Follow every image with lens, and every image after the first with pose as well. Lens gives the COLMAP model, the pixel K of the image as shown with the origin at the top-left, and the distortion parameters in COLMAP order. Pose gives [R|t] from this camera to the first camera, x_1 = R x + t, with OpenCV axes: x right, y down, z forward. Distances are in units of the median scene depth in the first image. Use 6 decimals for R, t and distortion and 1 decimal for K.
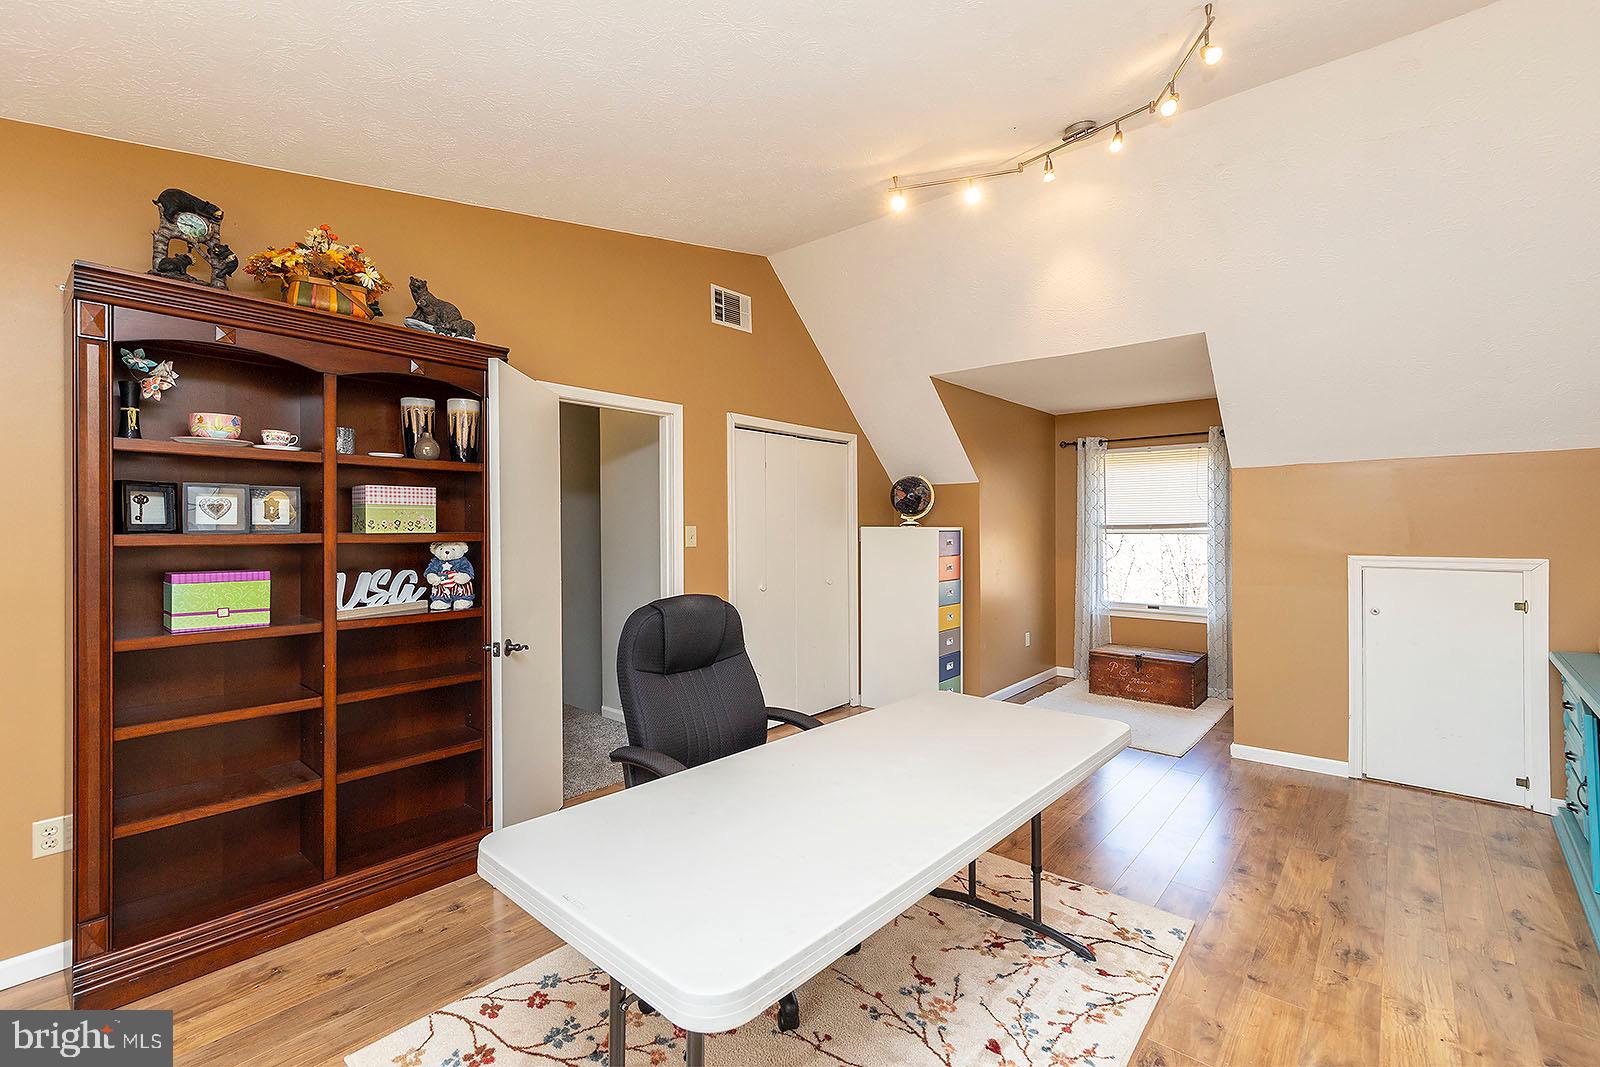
lens RADIAL K [[677.0, 0, 799.9], [0, 677.0, 528.5], [0, 0, 1]] dist [0.004130, -0.000927]
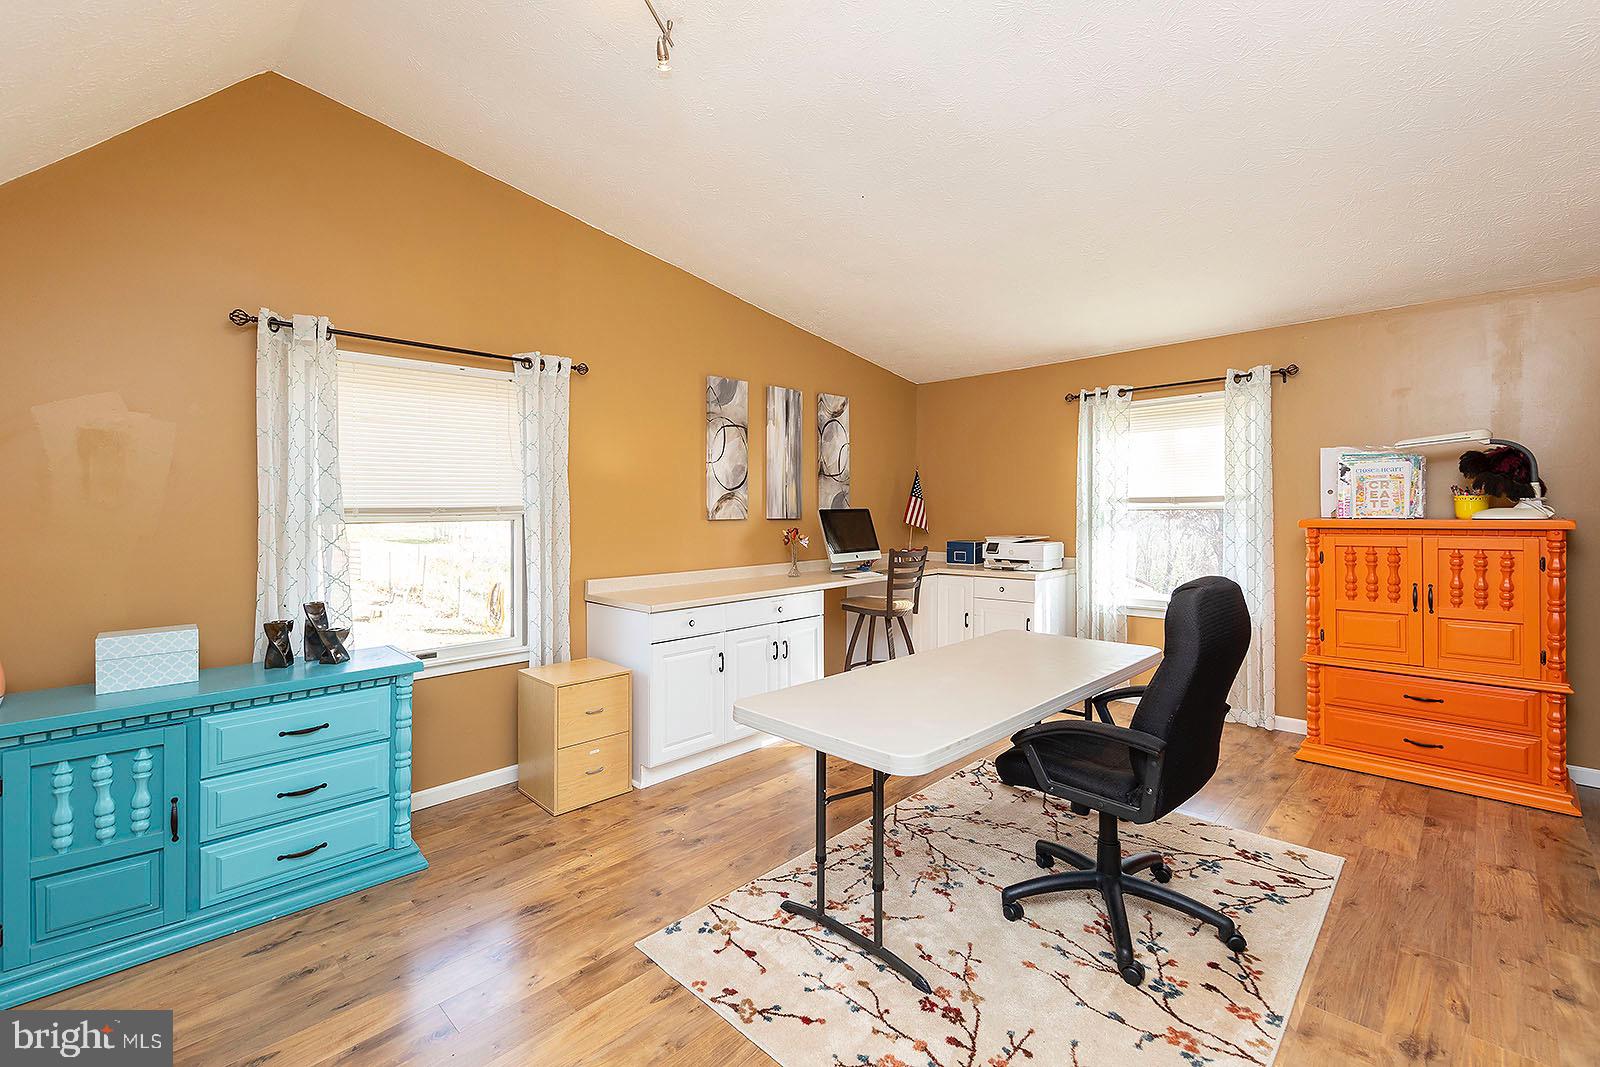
lens RADIAL K [[677.0, 0, 801.5], [0, 677.0, 510.9], [0, 0, 1]] dist [0.004130, -0.000927]
pose [[-0.997499, 0.014663, 0.069145, 0.346768], [0.014778, 0.999890, 0.001162, 0.005851], [-0.069121, 0.002181, -0.997606, 2.254024]]
